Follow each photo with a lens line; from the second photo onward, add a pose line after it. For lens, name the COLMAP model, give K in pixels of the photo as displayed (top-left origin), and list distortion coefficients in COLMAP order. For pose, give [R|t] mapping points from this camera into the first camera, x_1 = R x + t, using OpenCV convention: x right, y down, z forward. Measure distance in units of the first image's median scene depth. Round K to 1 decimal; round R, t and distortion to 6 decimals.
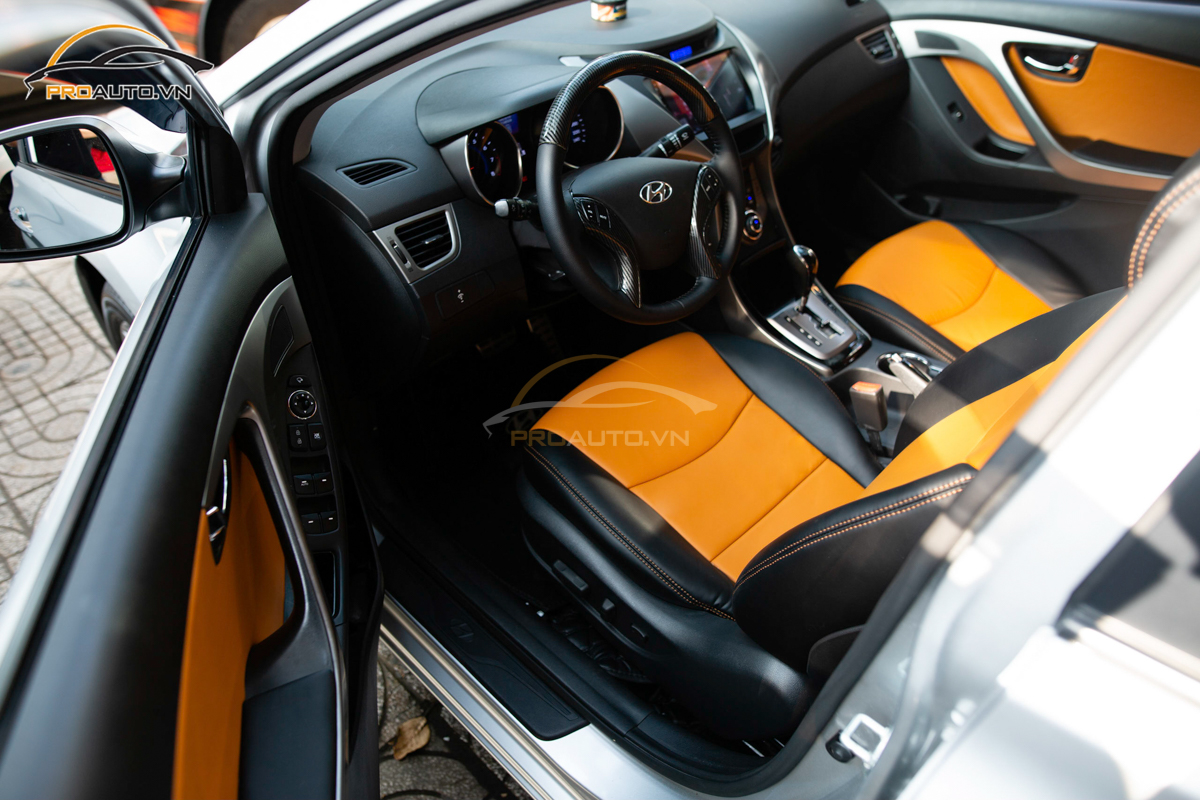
lens RADIAL K [[826.4, 0, 600.0], [0, 826.4, 400.0], [0, 0, 1]] dist [-0.055384, 0.043654]
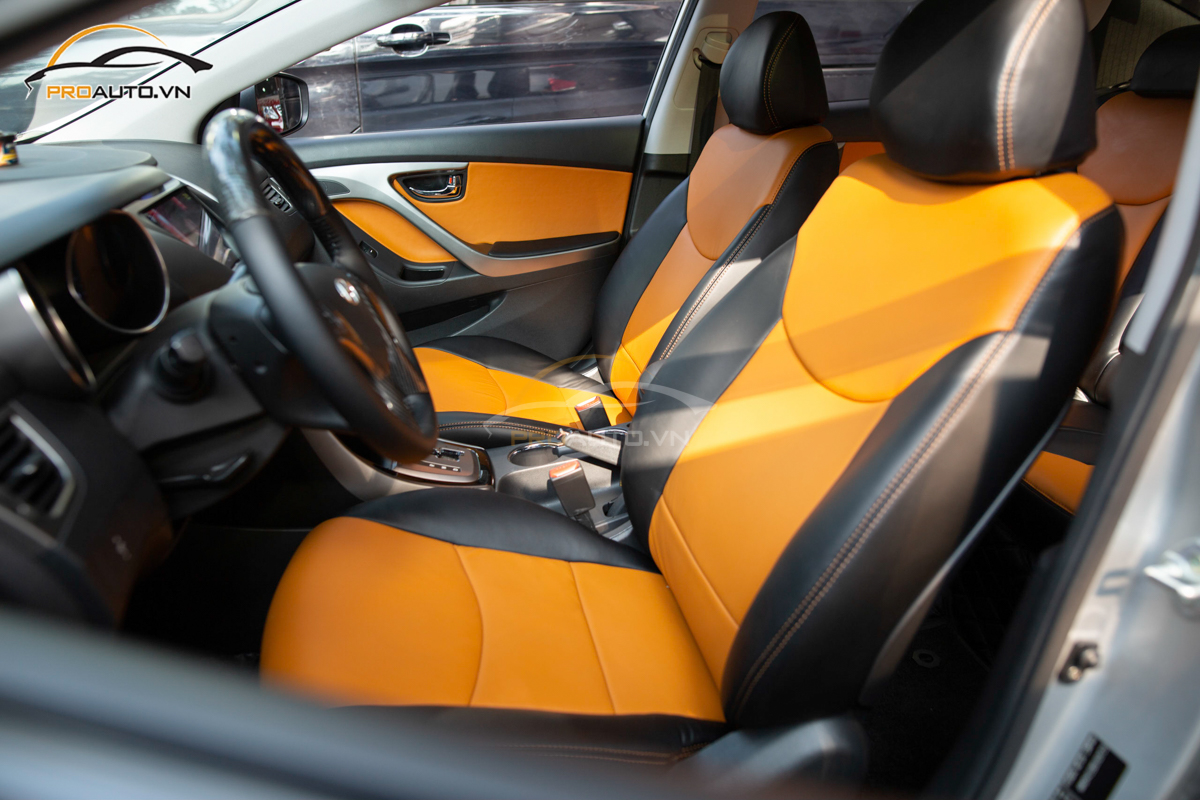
lens RADIAL K [[846.0, 0, 600.0], [0, 846.0, 400.0], [0, 0, 1]] dist [-0.042568, -0.000408]
pose [[0.516304, -0.272857, 0.811776, -0.316434], [0.507992, 0.860699, -0.033791, -0.024368], [-0.689474, 0.429822, 0.582991, 0.331190]]
